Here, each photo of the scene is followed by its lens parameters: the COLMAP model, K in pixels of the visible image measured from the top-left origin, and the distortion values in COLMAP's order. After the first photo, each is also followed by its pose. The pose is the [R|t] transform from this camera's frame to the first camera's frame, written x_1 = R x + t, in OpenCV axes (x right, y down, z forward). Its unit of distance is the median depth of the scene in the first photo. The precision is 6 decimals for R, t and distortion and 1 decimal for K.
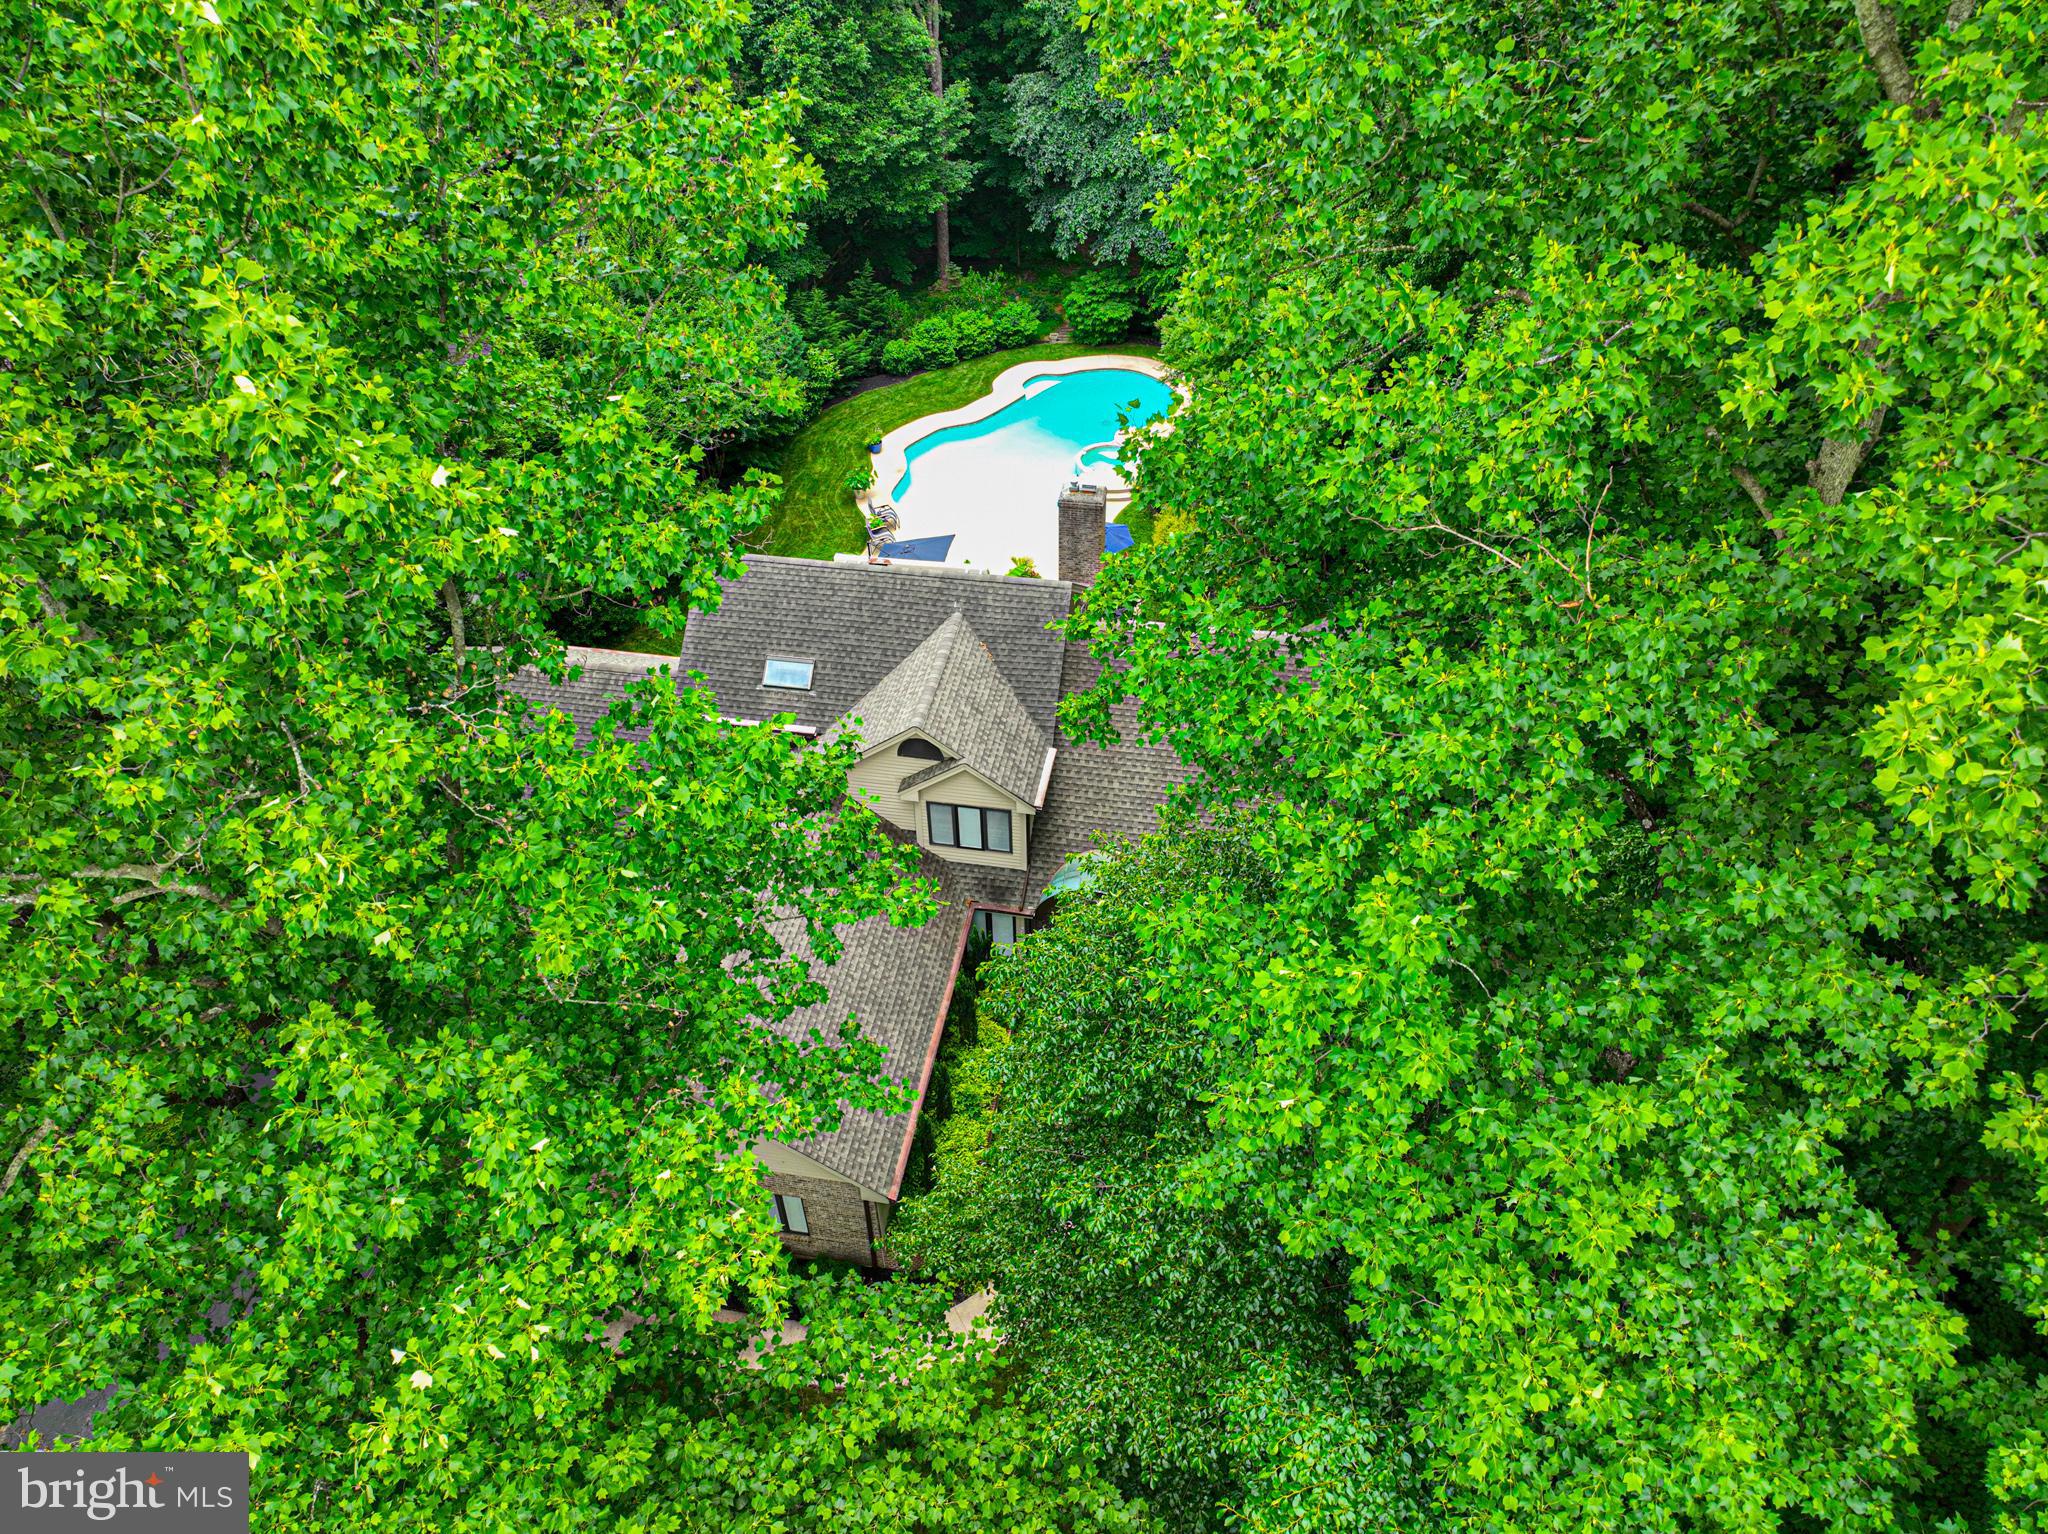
lens RADIAL K [[1429.1, 0, 1019.3], [0, 1429.1, 763.7], [0, 0, 1]] dist [0.004327, 0.005908]
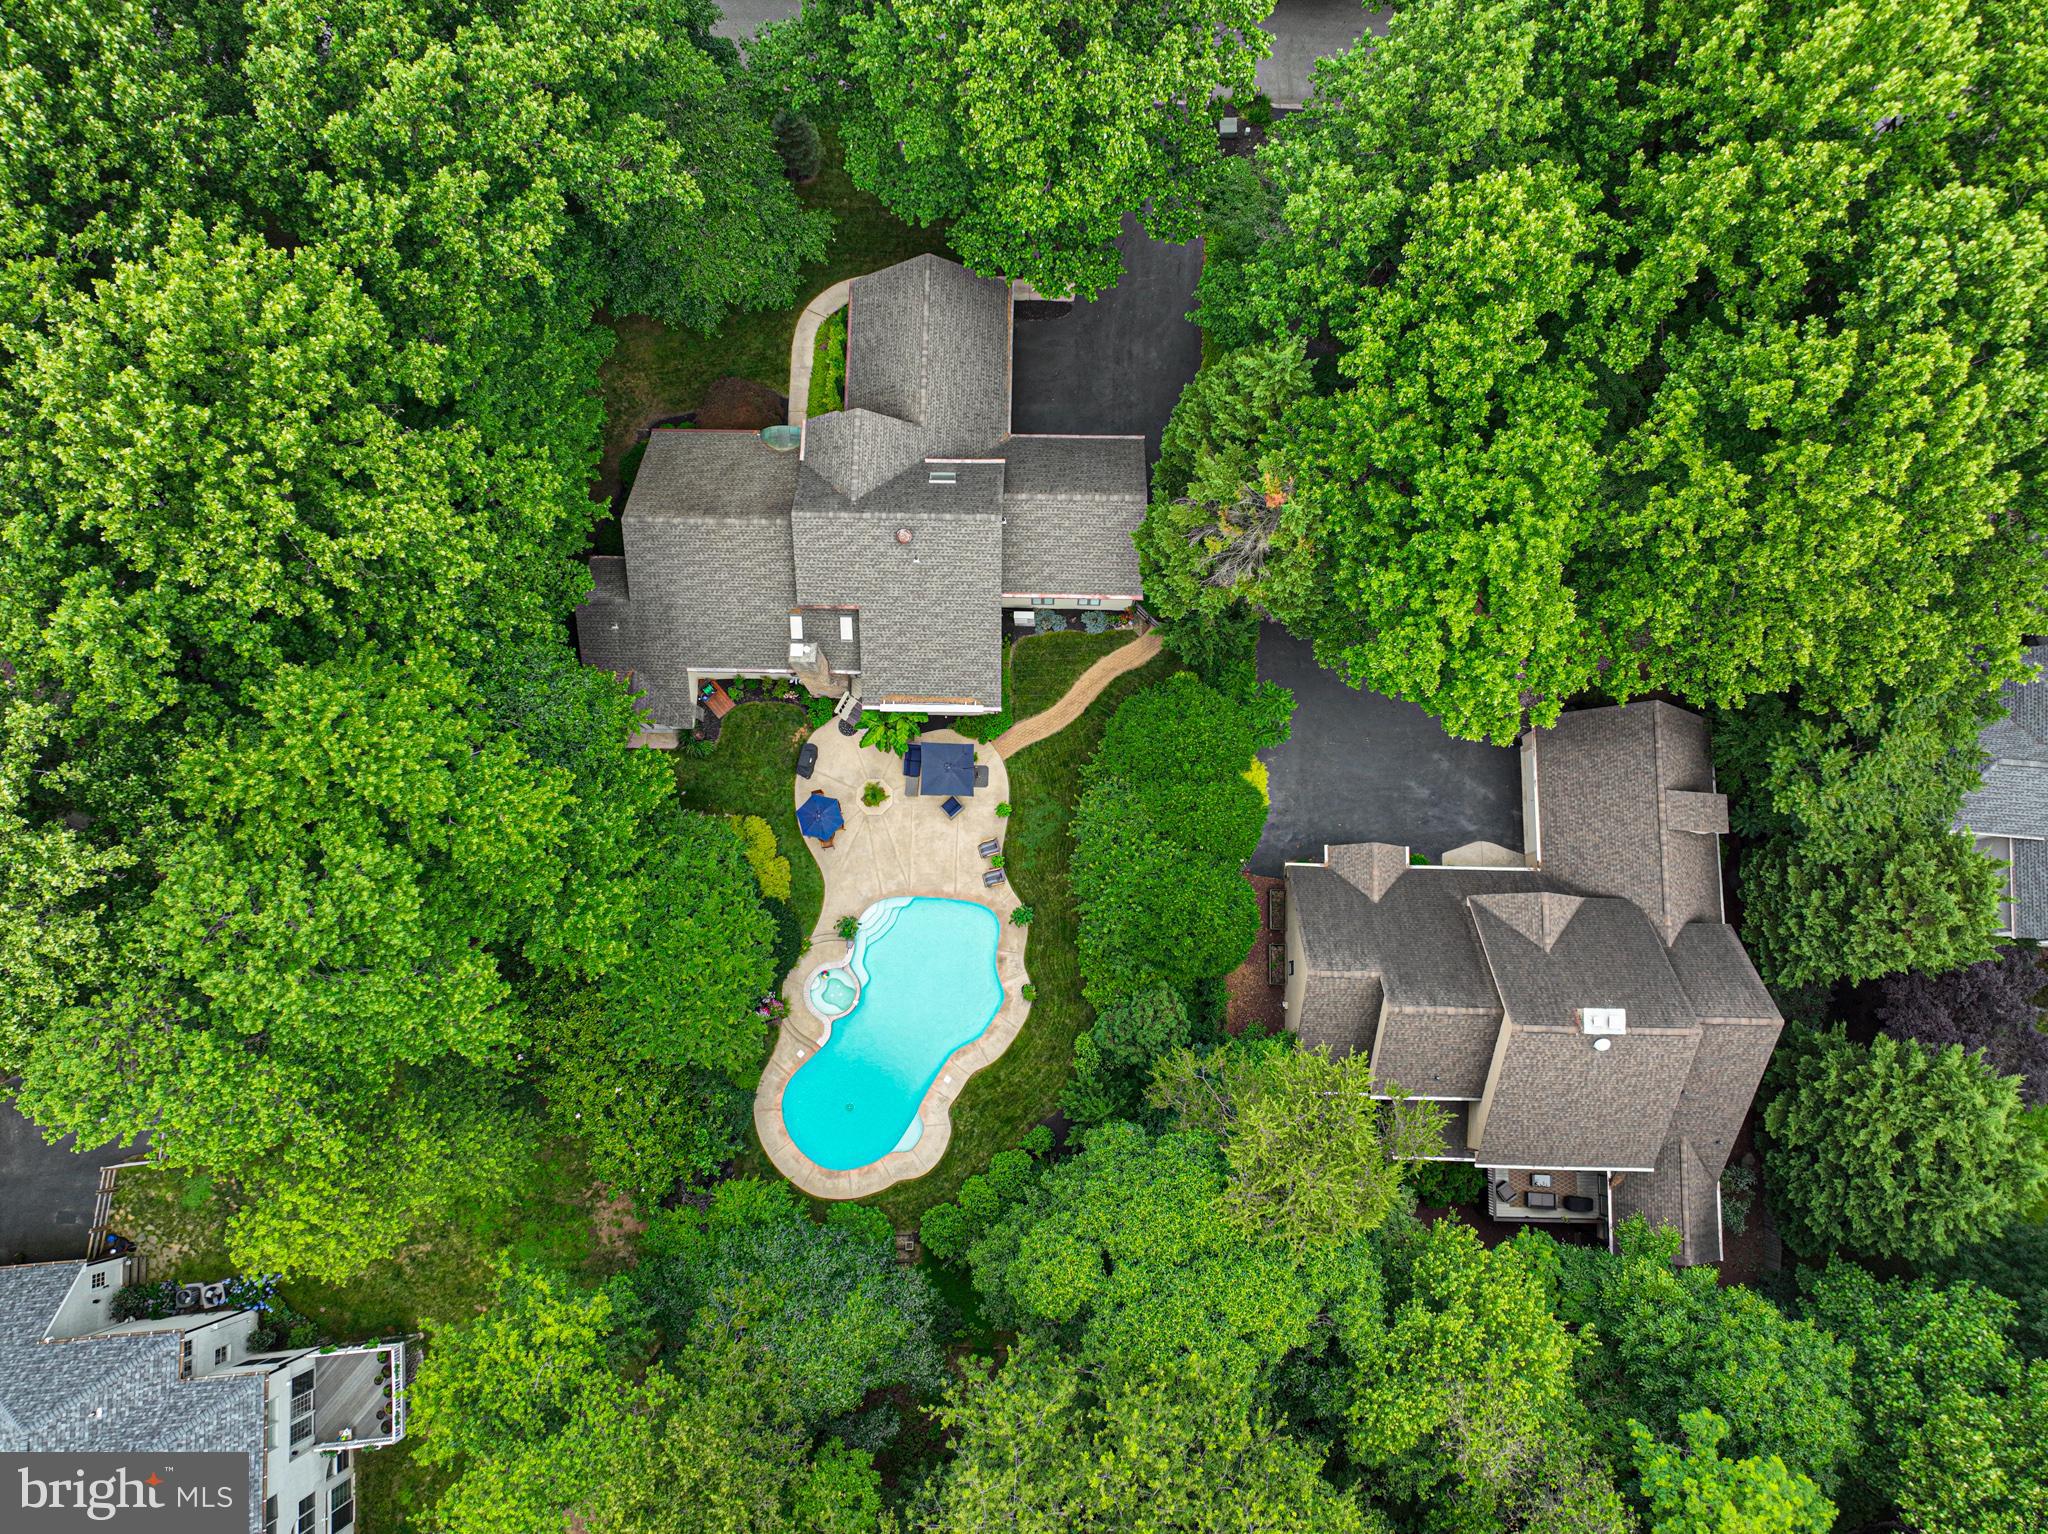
lens RADIAL K [[1514.0, 0, 1020.7], [0, 1514.0, 765.2], [0, 0, 1]] dist [0.002401, 0.009317]
pose [[-0.987984, 0.154557, 0.000798, -0.125228], [-0.081973, -0.528358, 0.845055, -1.193990], [0.131031, 0.834835, 0.534679, 0.166623]]
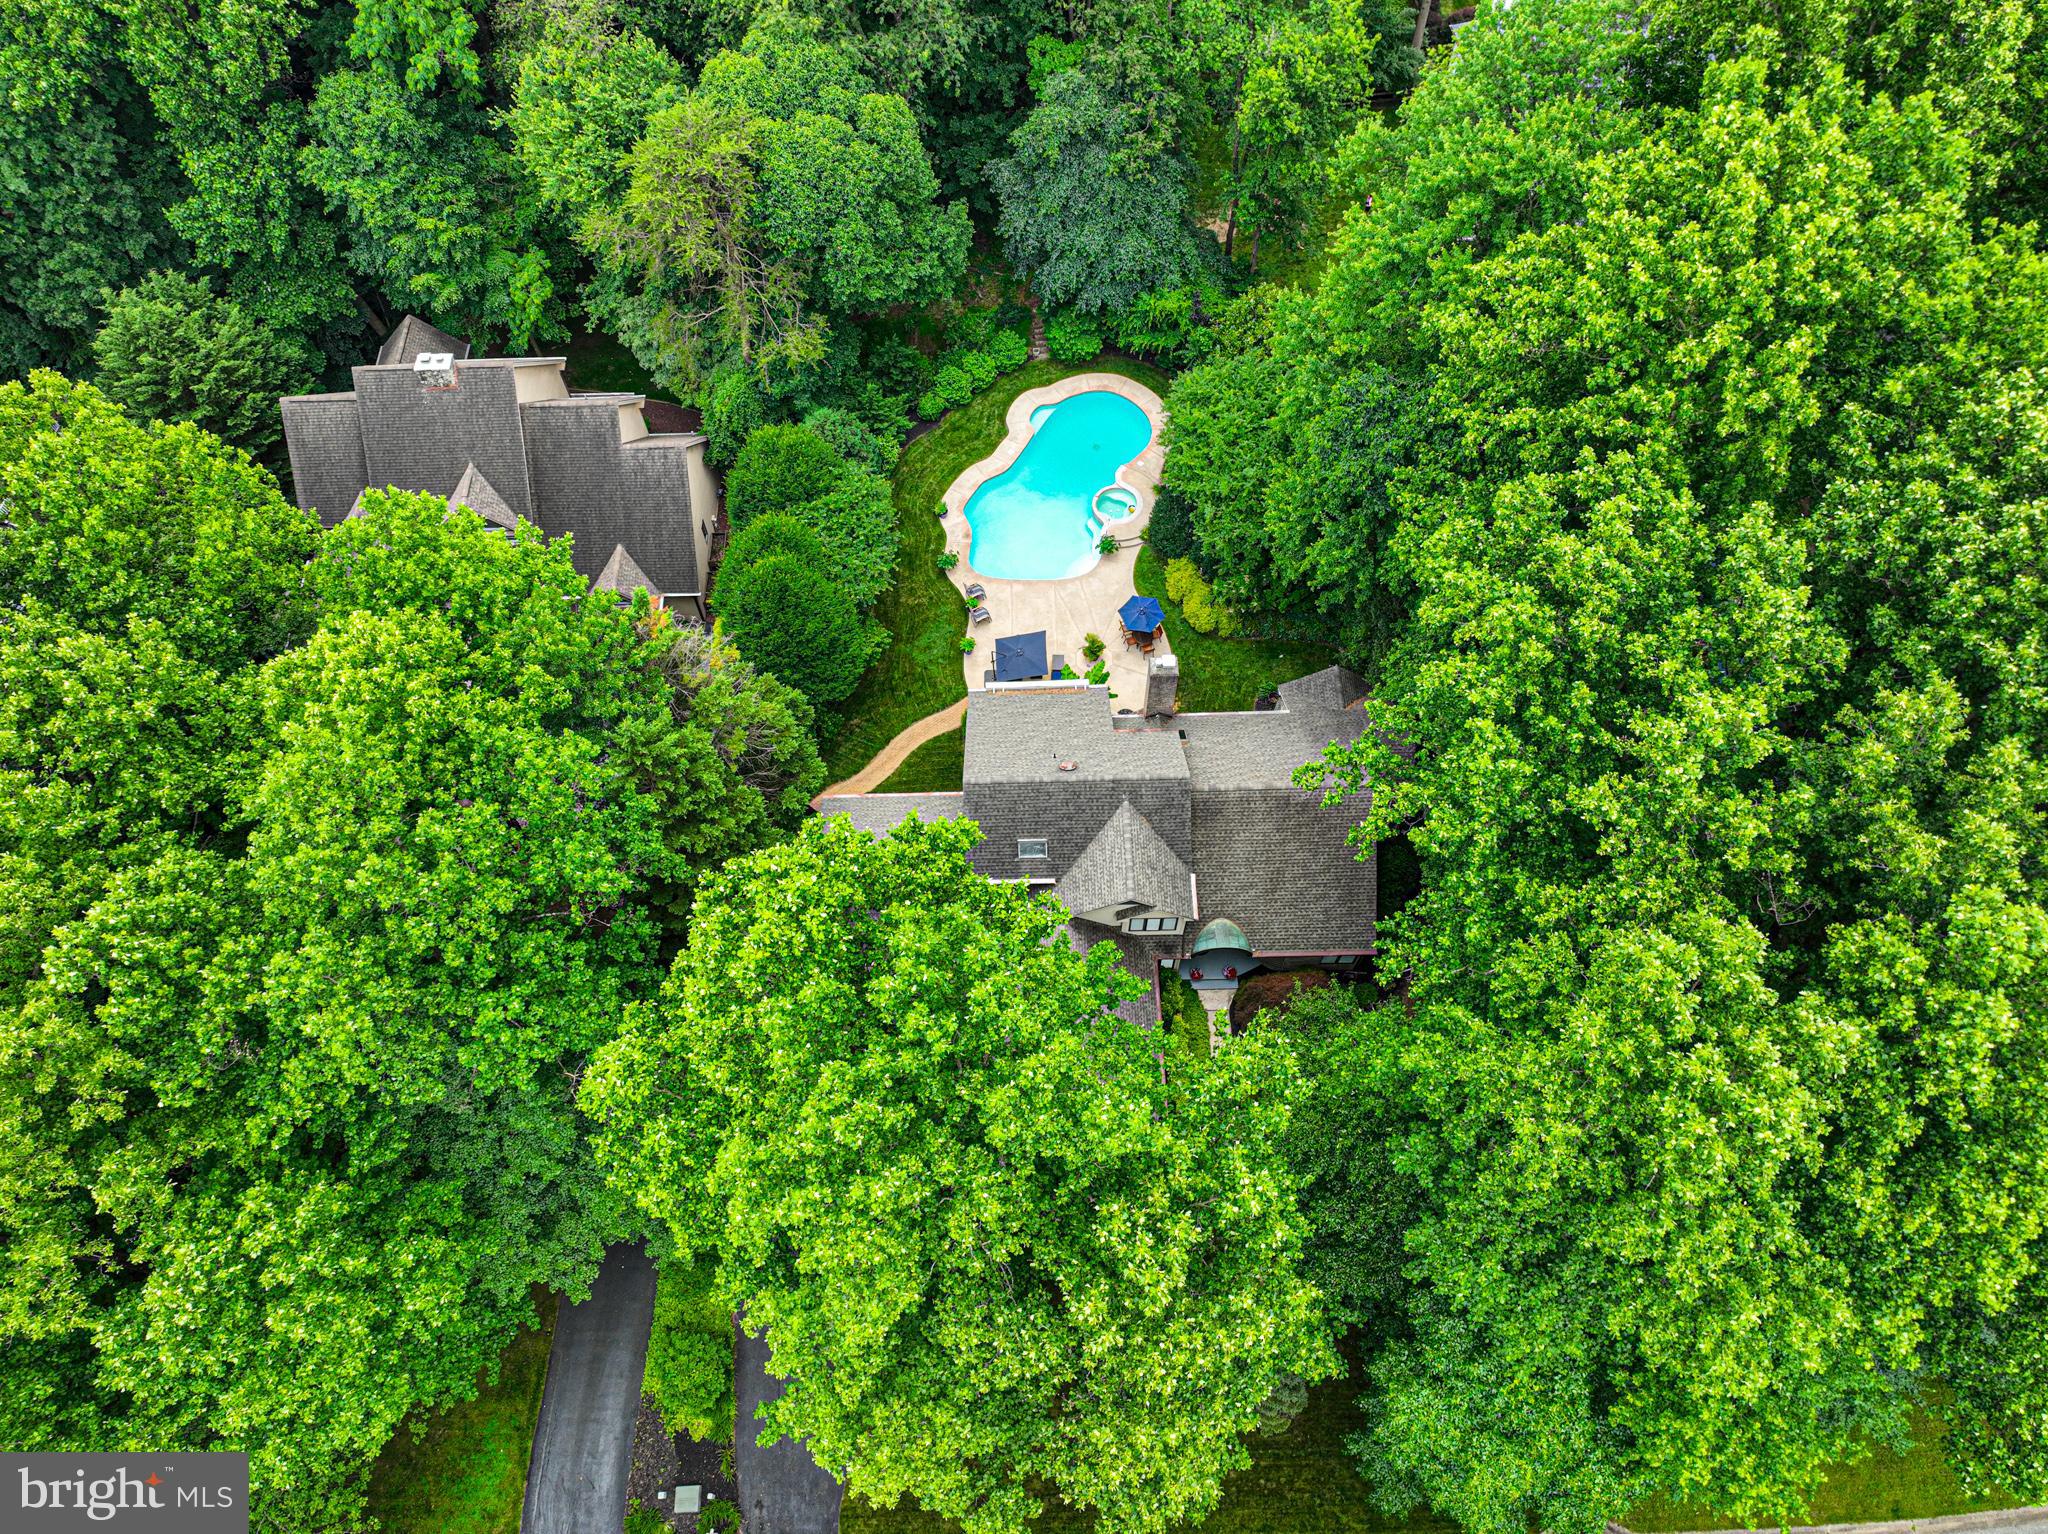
lens RADIAL K [[1434.5, 0, 1021.3], [0, 1434.5, 761.4], [0, 0, 1]] dist [-0.000245, 0.015316]
pose [[0.981078, -0.170454, 0.091819, -0.191906], [0.129135, 0.929443, 0.345630, -0.461839], [-0.144255, -0.327233, 0.933868, -0.341620]]
